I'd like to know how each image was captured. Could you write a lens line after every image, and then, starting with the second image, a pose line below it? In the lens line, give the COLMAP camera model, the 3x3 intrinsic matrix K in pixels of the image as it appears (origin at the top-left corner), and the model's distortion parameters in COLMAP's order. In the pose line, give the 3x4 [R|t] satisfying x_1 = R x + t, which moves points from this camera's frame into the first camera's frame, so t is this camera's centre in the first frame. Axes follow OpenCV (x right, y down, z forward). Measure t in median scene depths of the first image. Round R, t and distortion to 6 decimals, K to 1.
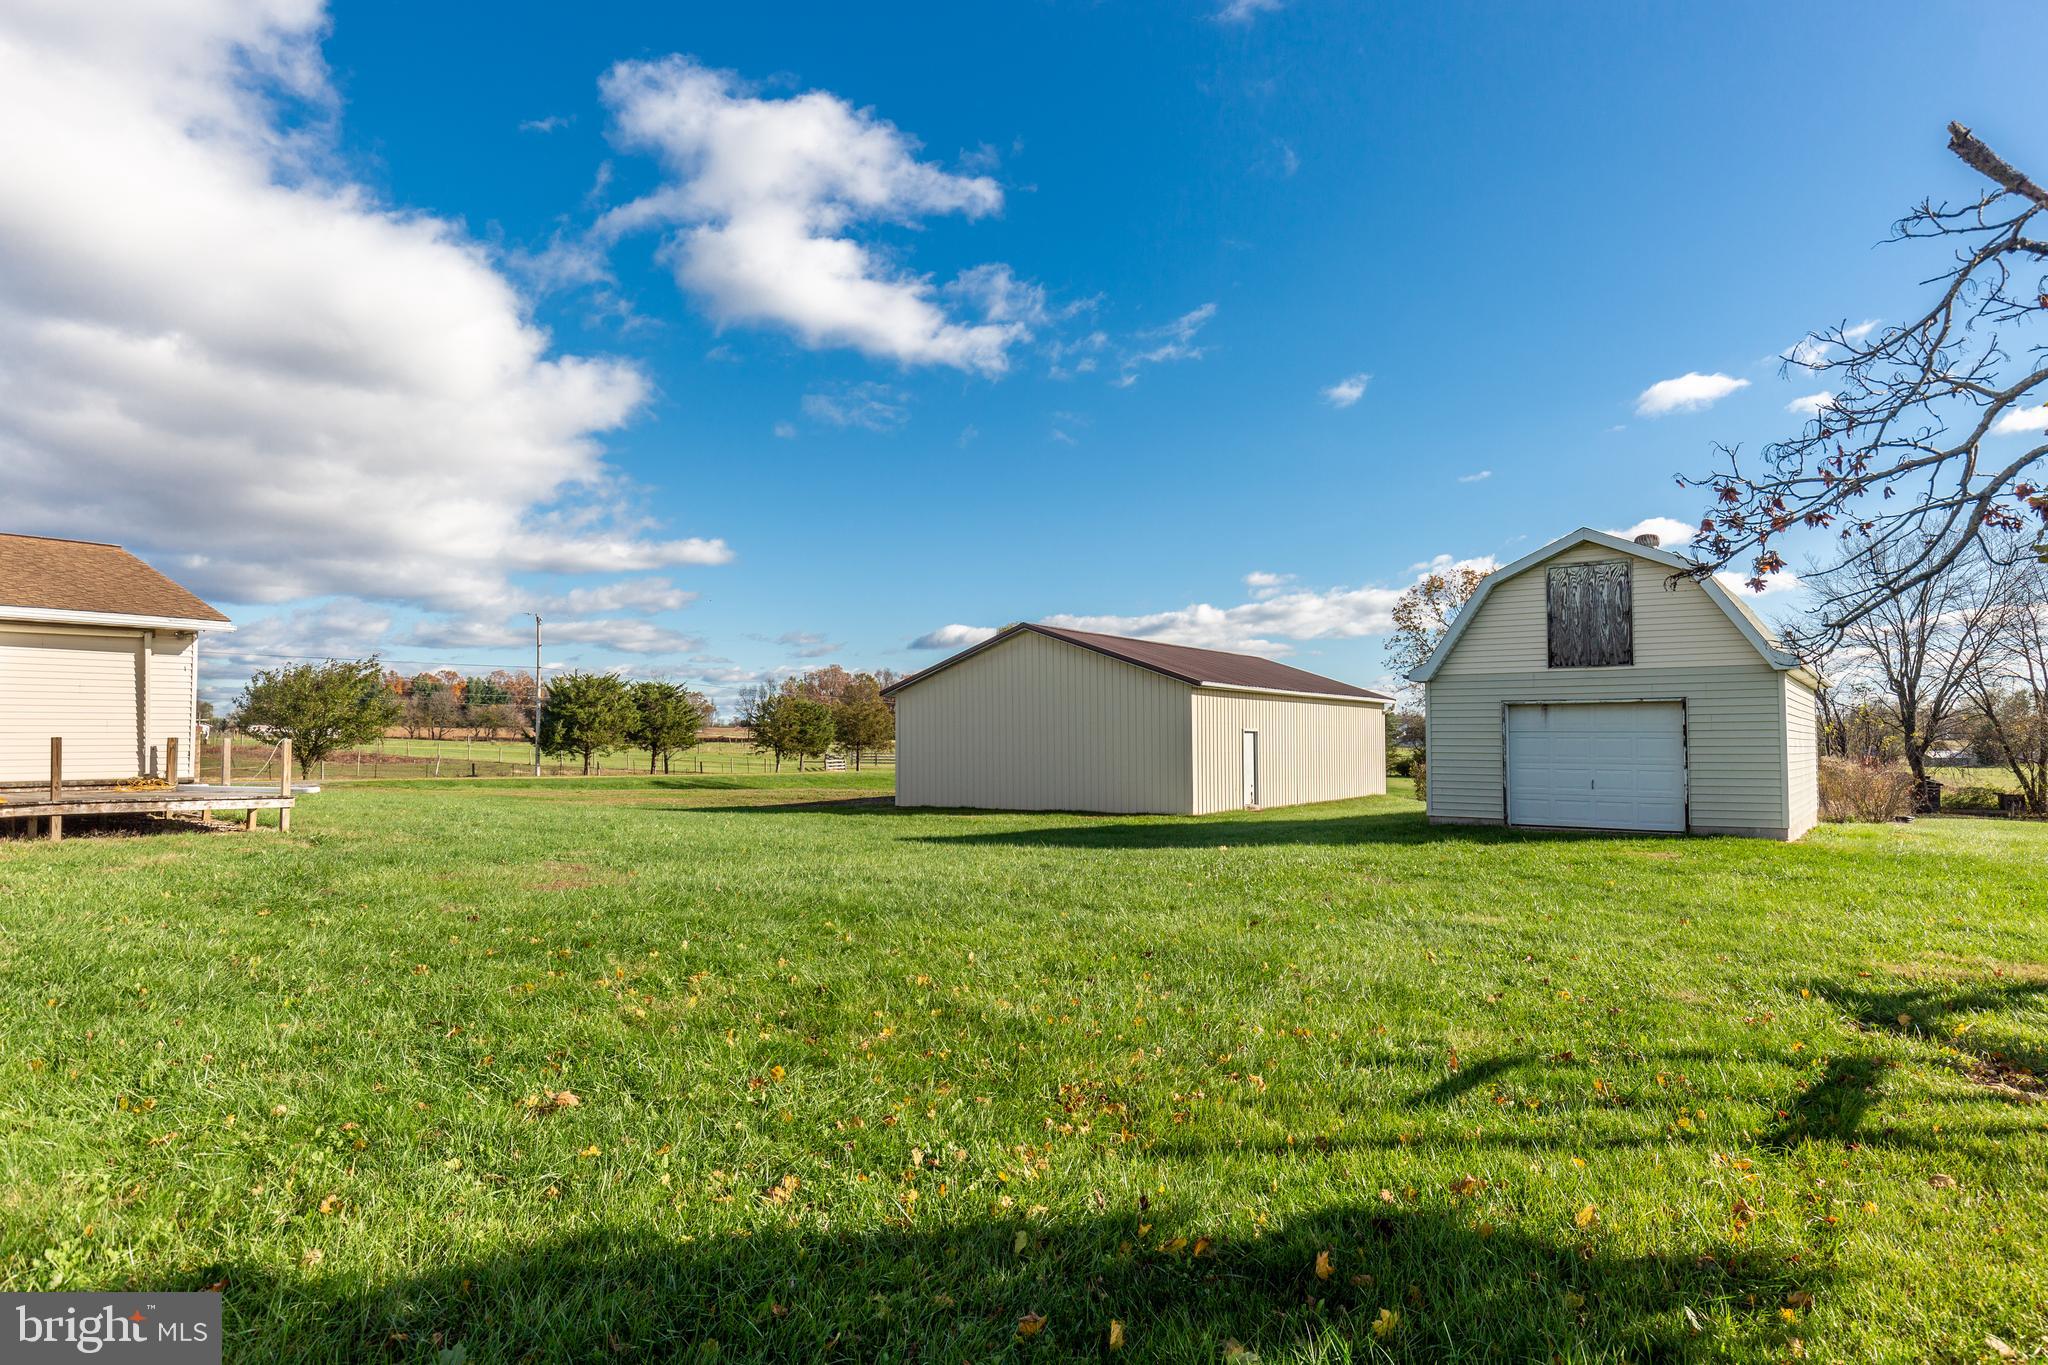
lens RADIAL K [[1203.9, 0, 1036.4], [0, 1203.9, 680.2], [0, 0, 1]] dist [-0.000333, 0.000424]
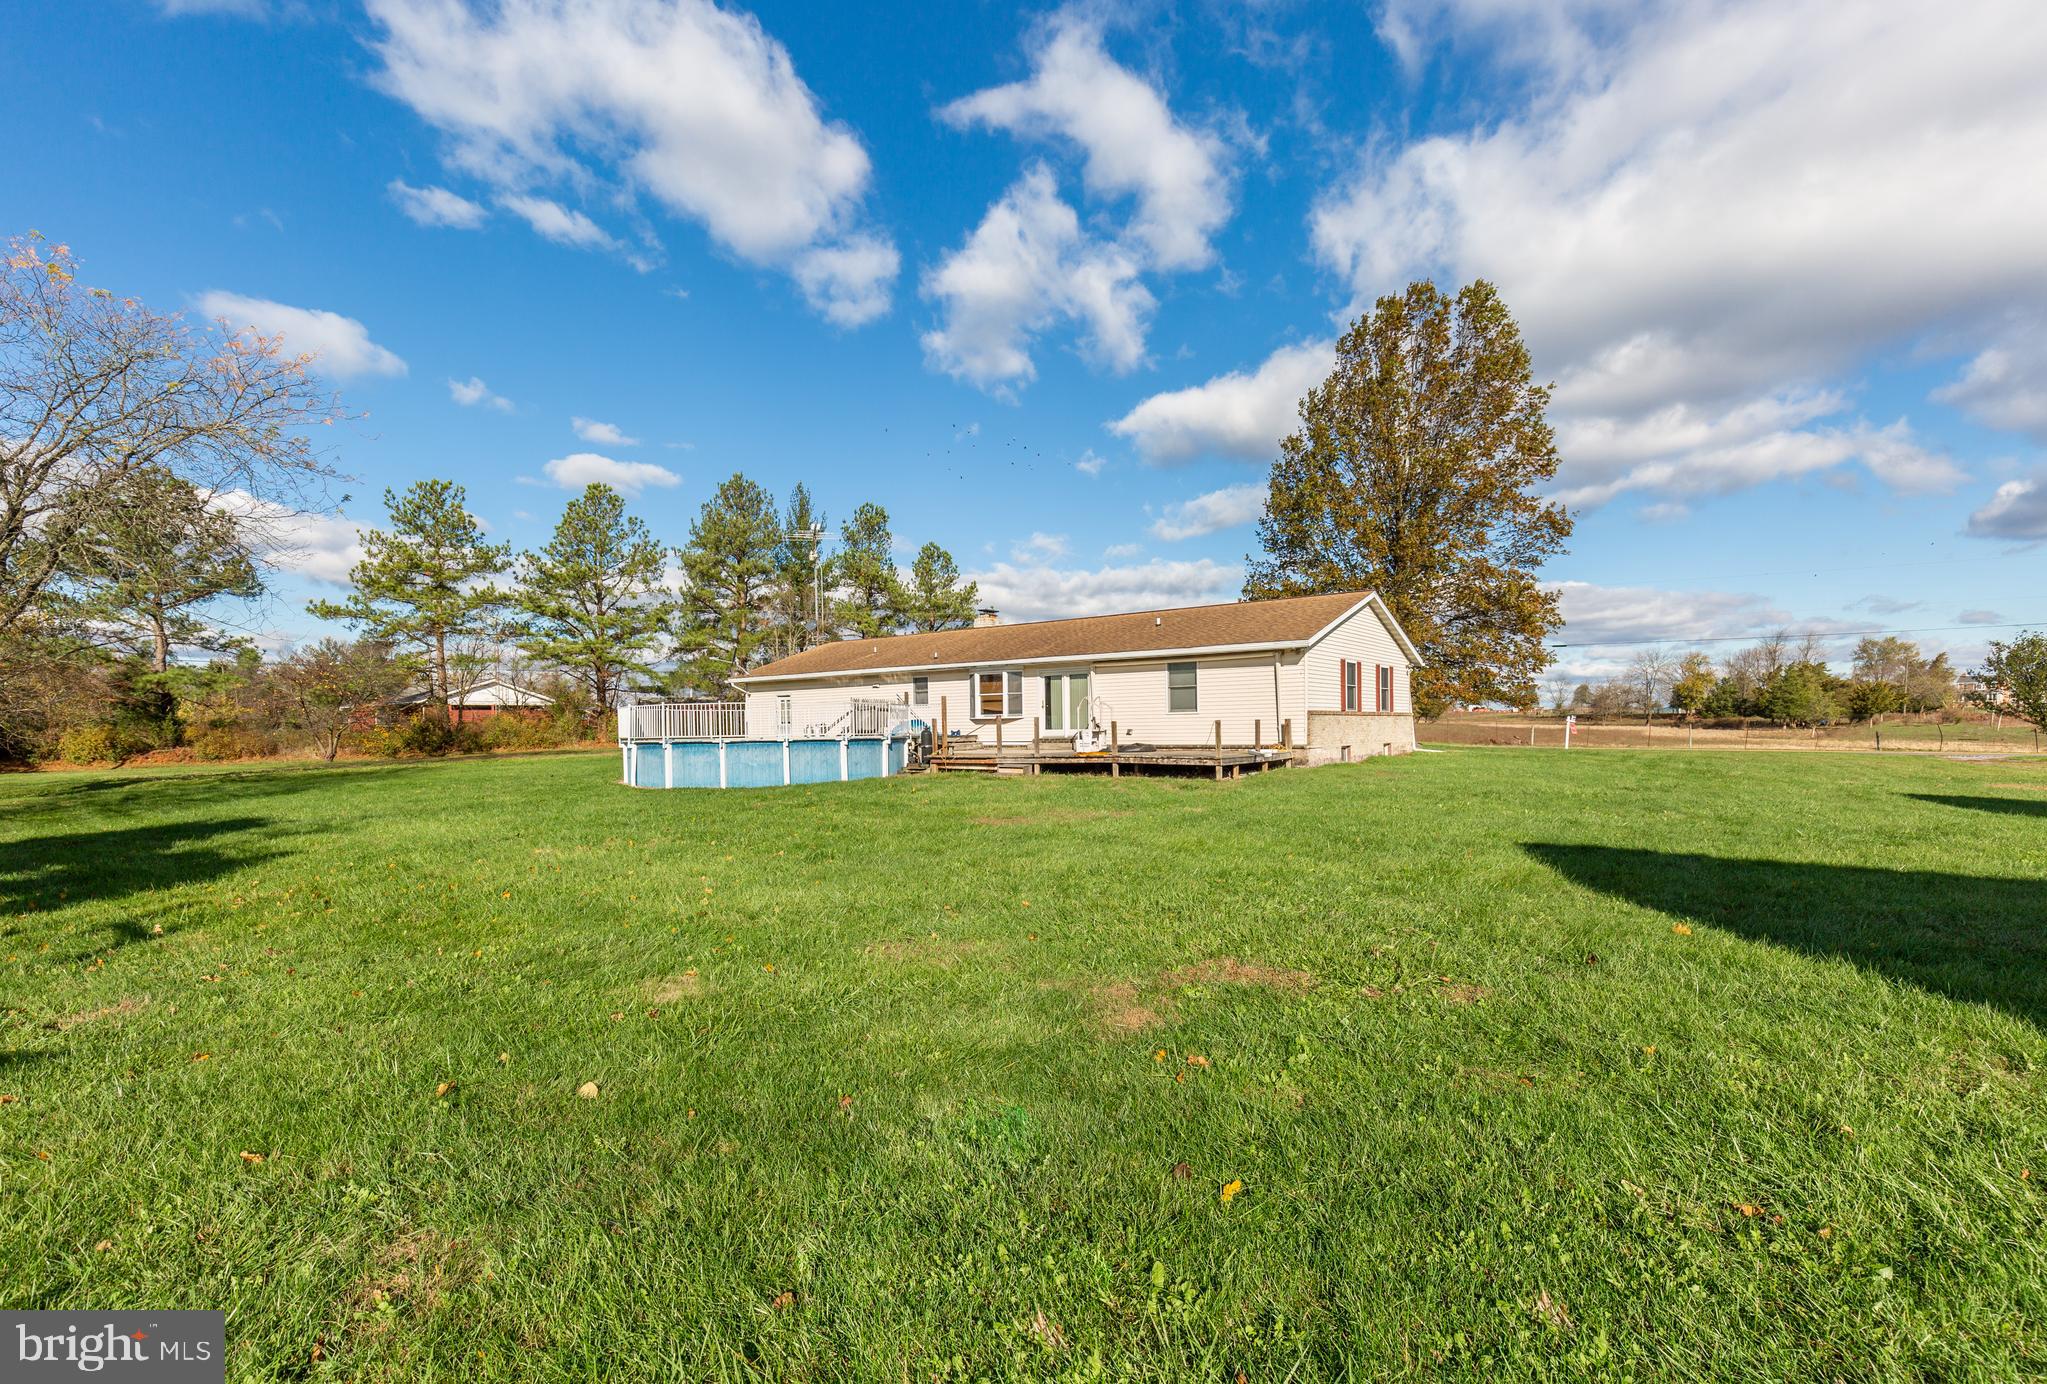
lens RADIAL K [[935.8, 0, 1013.6], [0, 935.8, 695.8], [0, 0, 1]] dist [0.021430, 0.000457]
pose [[-0.011934, -0.029456, -0.999495, 0.494860], [0.060733, 0.997699, -0.030128, 0.033434], [0.998083, -0.061061, -0.010117, 0.678329]]
